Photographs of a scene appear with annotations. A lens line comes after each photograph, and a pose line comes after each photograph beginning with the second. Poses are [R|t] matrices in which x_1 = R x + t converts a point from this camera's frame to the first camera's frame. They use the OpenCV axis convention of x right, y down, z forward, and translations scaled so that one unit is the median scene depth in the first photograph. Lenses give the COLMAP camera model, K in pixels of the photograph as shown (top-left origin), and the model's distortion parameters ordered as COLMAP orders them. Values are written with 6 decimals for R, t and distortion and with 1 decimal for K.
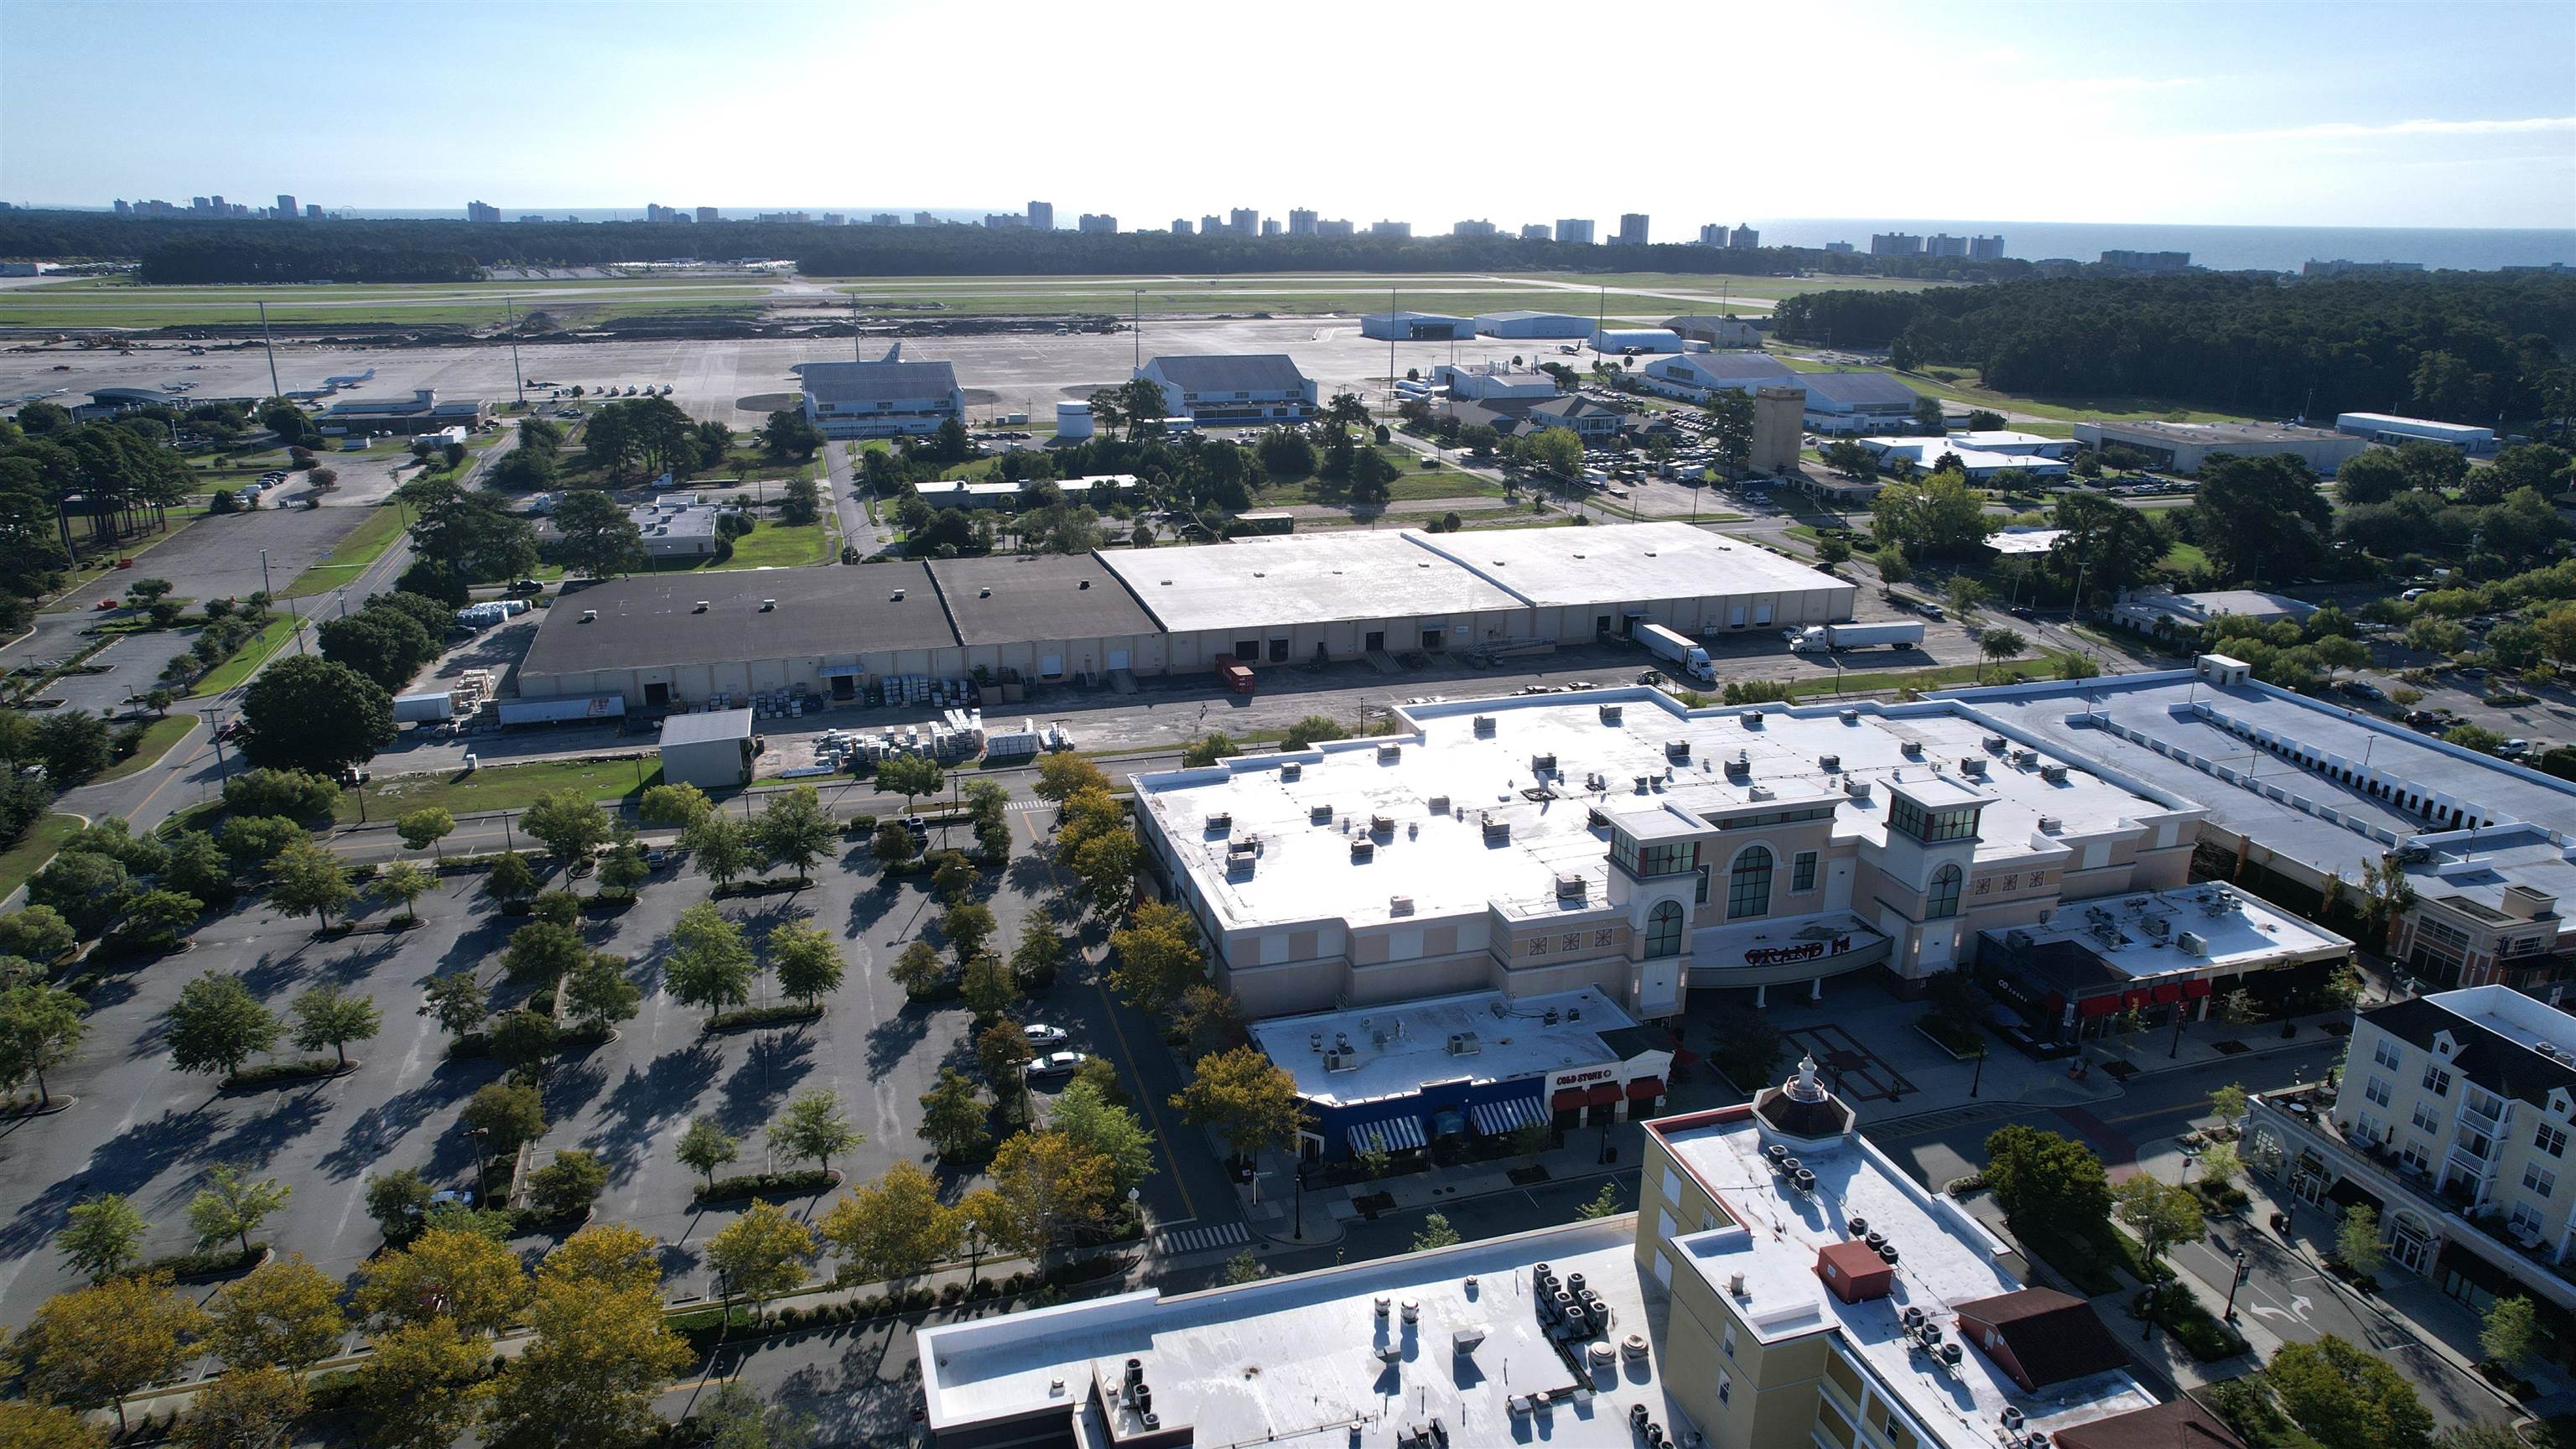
lens RADIAL K [[1645.2, 0, 1285.8], [0, 1645.2, 738.0], [0, 0, 1]] dist [-0.069873, 0.059542]
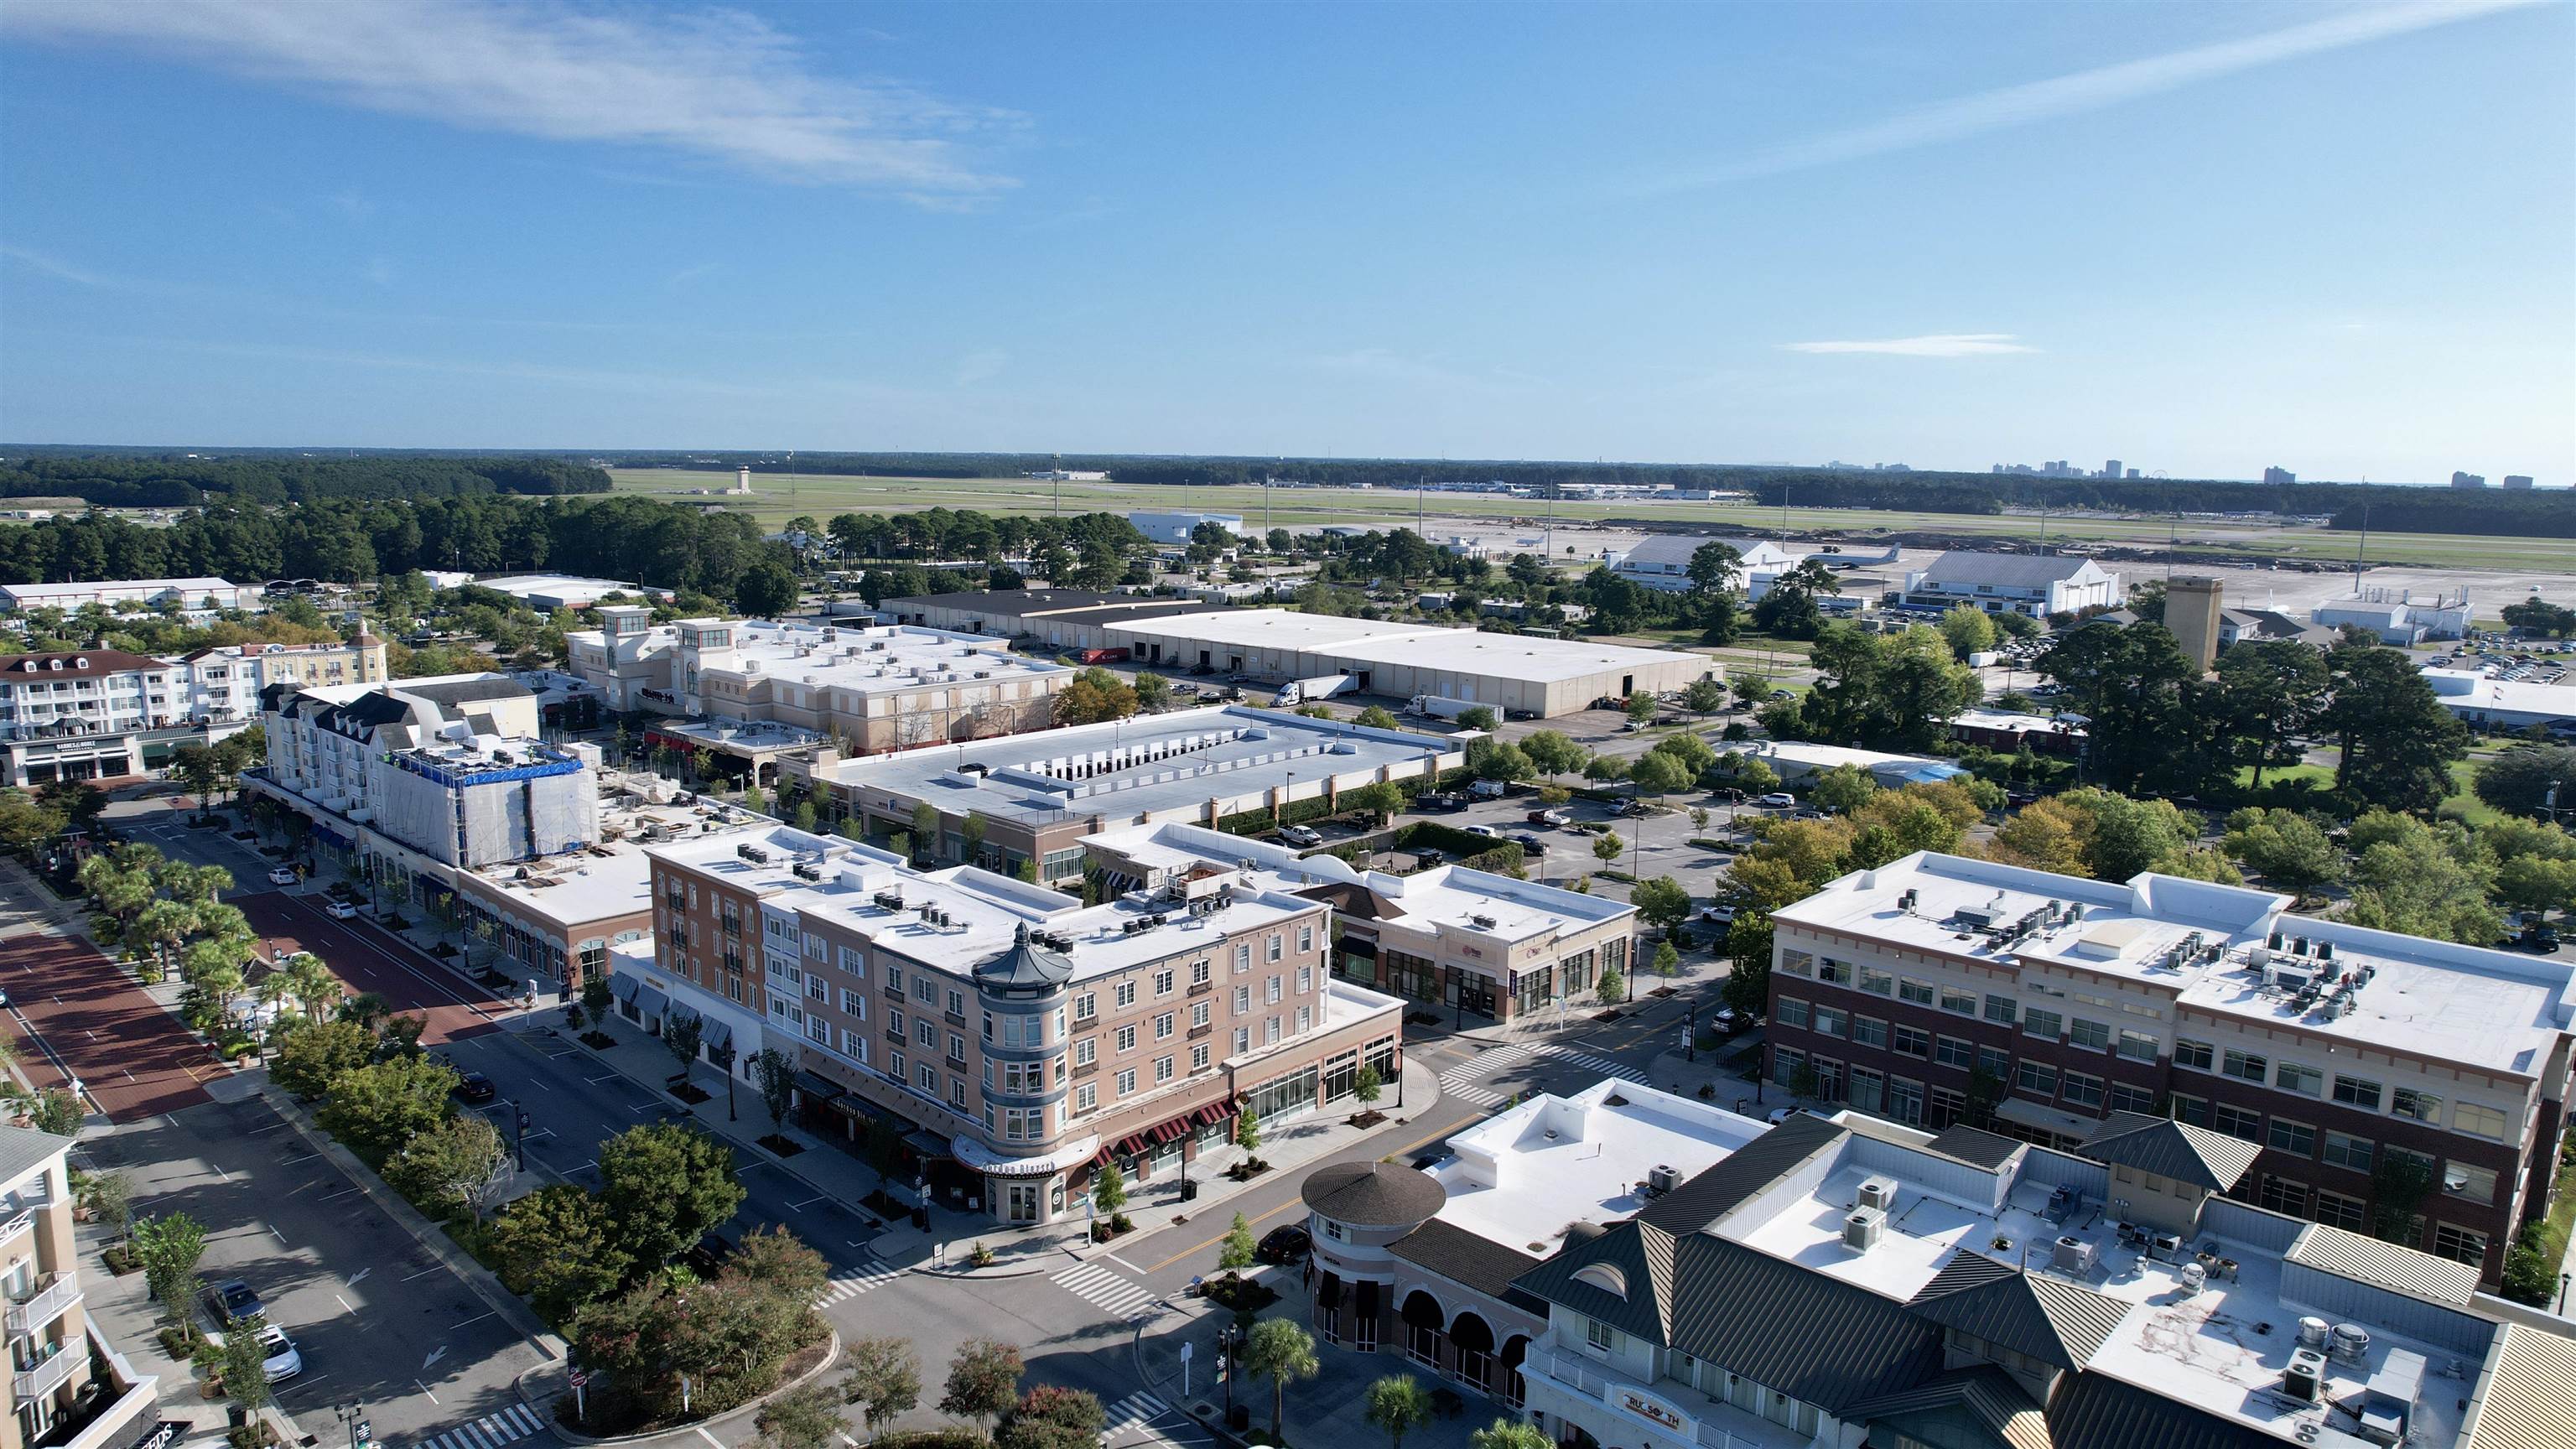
lens RADIAL K [[1645.2, 0, 1289.6], [0, 1645.2, 718.4], [0, 0, 1]] dist [-0.069873, 0.059542]
pose [[0.503308, 0.136770, -0.853215, 0.809821], [-0.279902, 0.959963, -0.011232, -0.009236], [0.817518, 0.244470, 0.521439, 0.224915]]
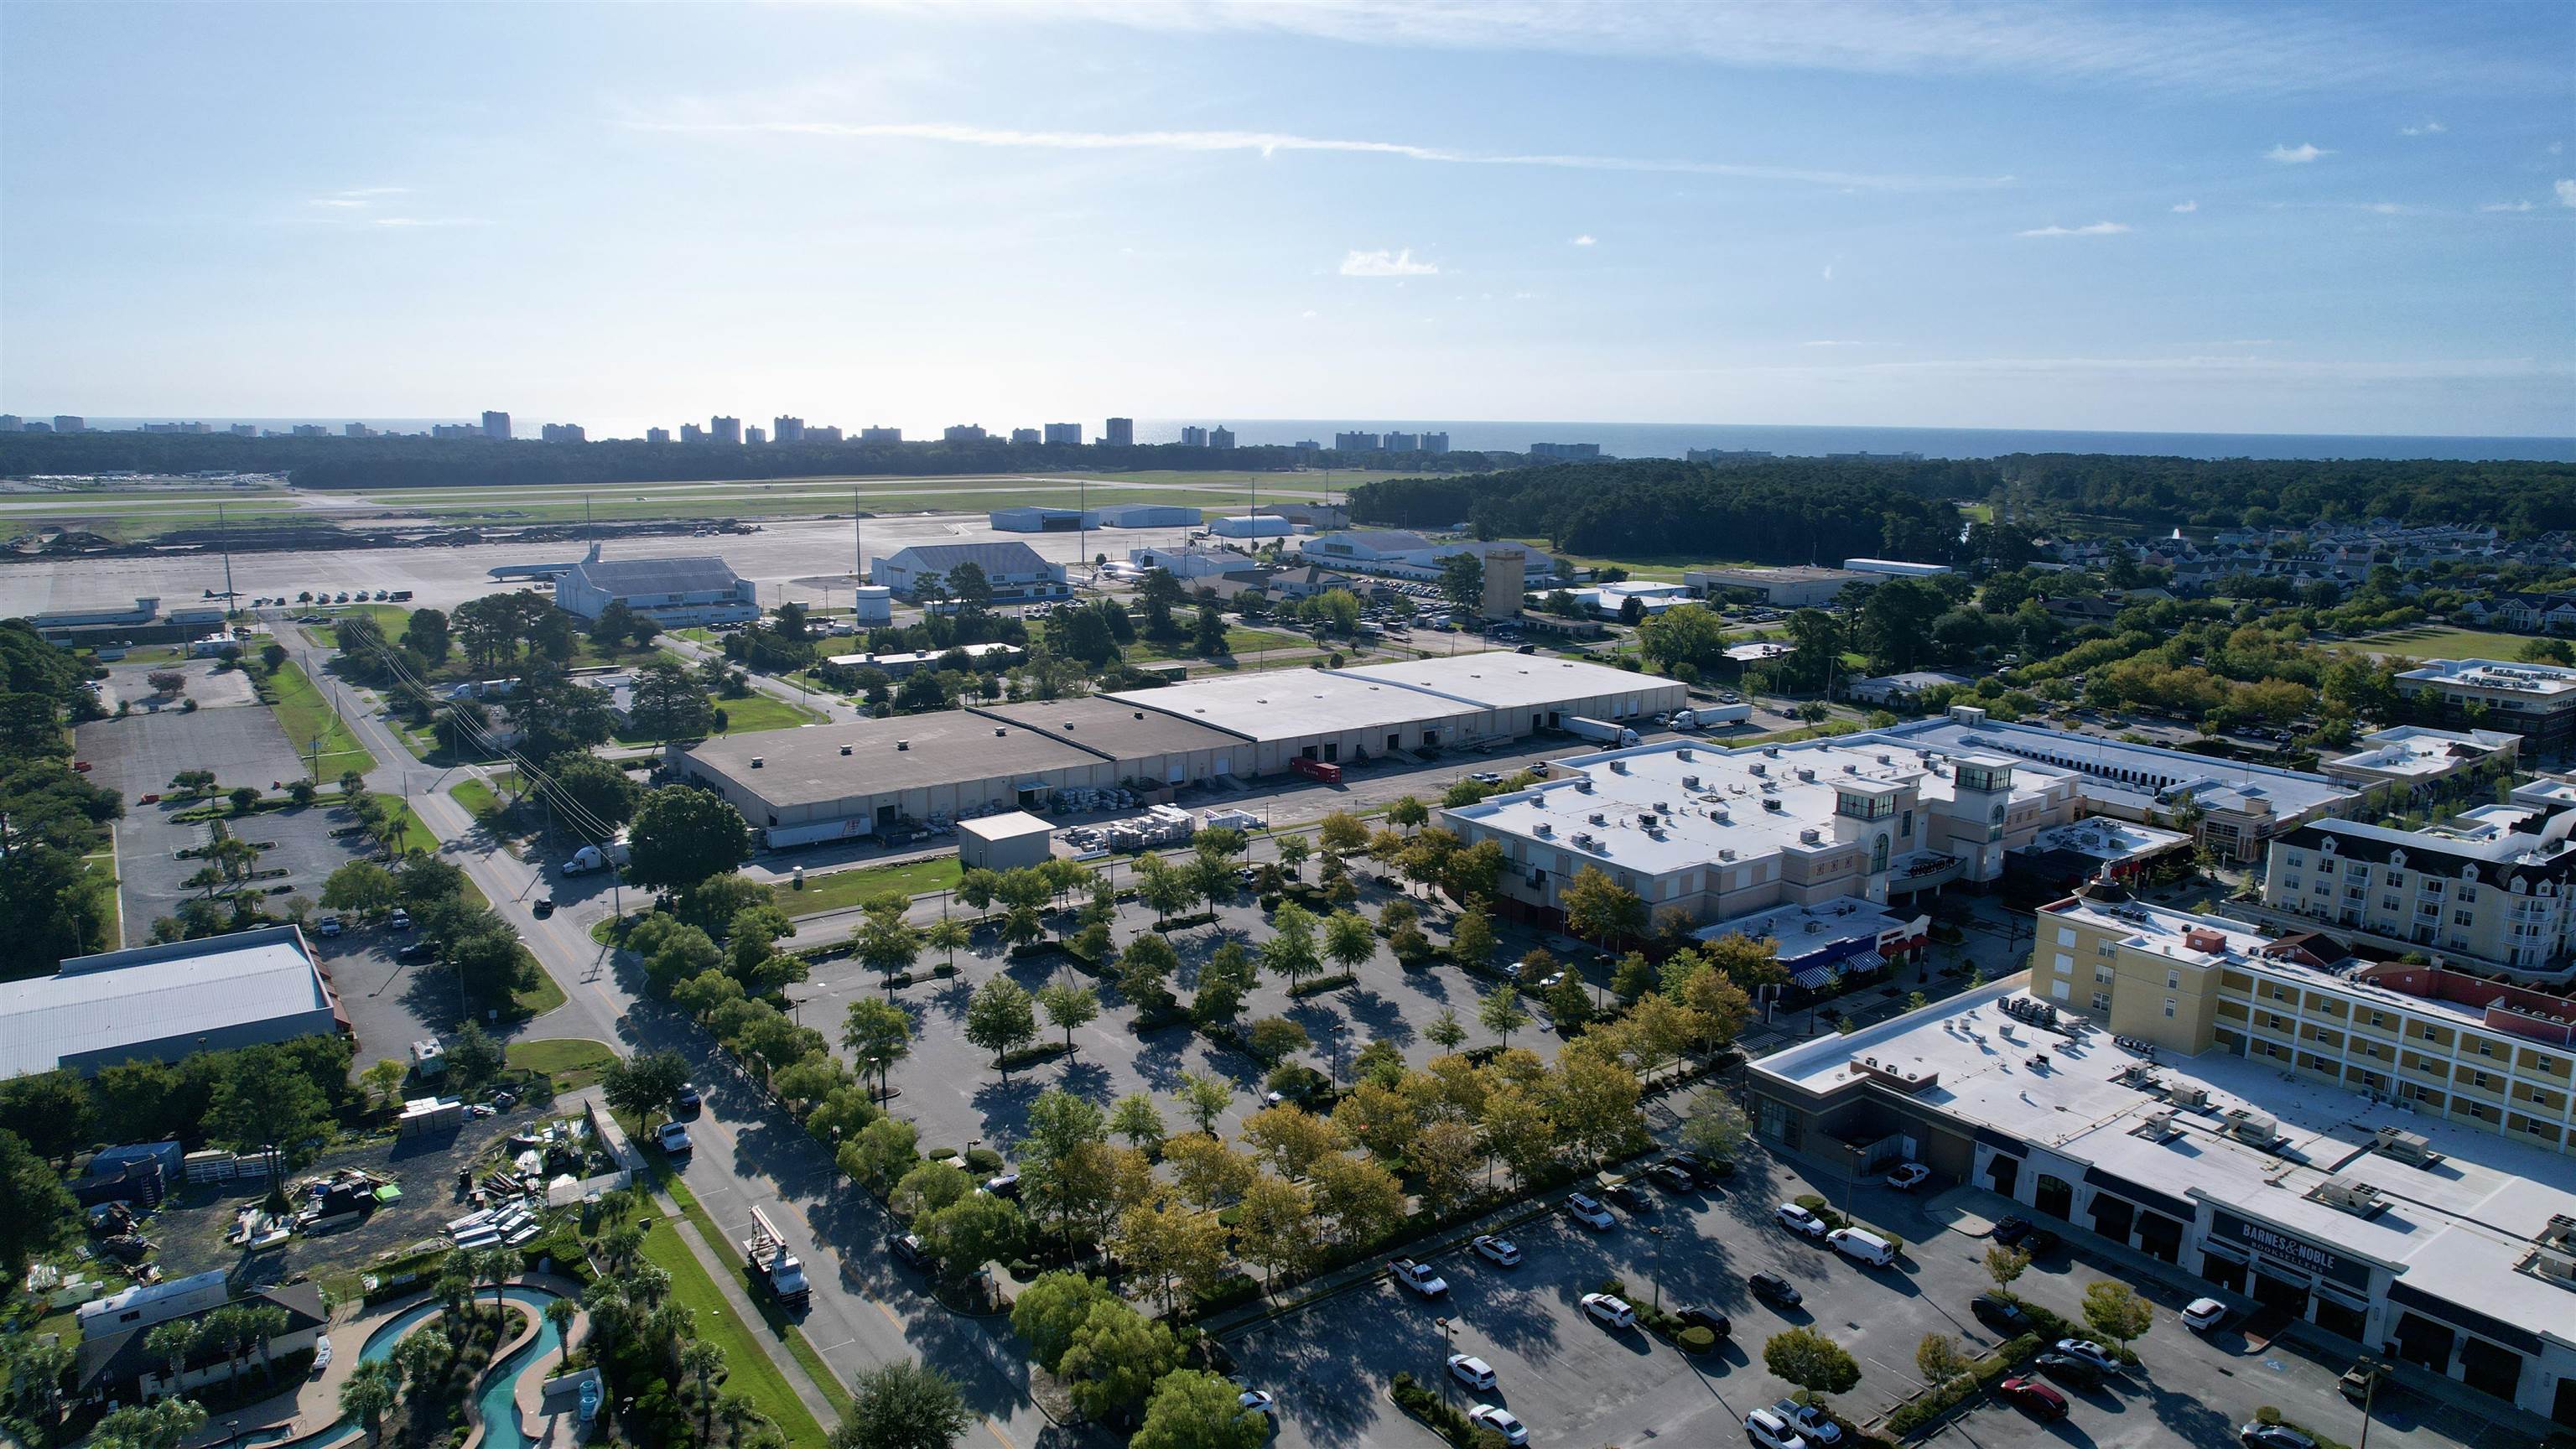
lens RADIAL K [[1645.2, 0, 1277.6], [0, 1645.2, 733.2], [0, 0, 1]] dist [-0.069873, 0.059542]
pose [[0.945378, -0.064372, 0.319557, -0.277060], [0.102606, 0.989241, -0.104278, 0.036749], [-0.309406, 0.131371, 0.941812, -0.107076]]
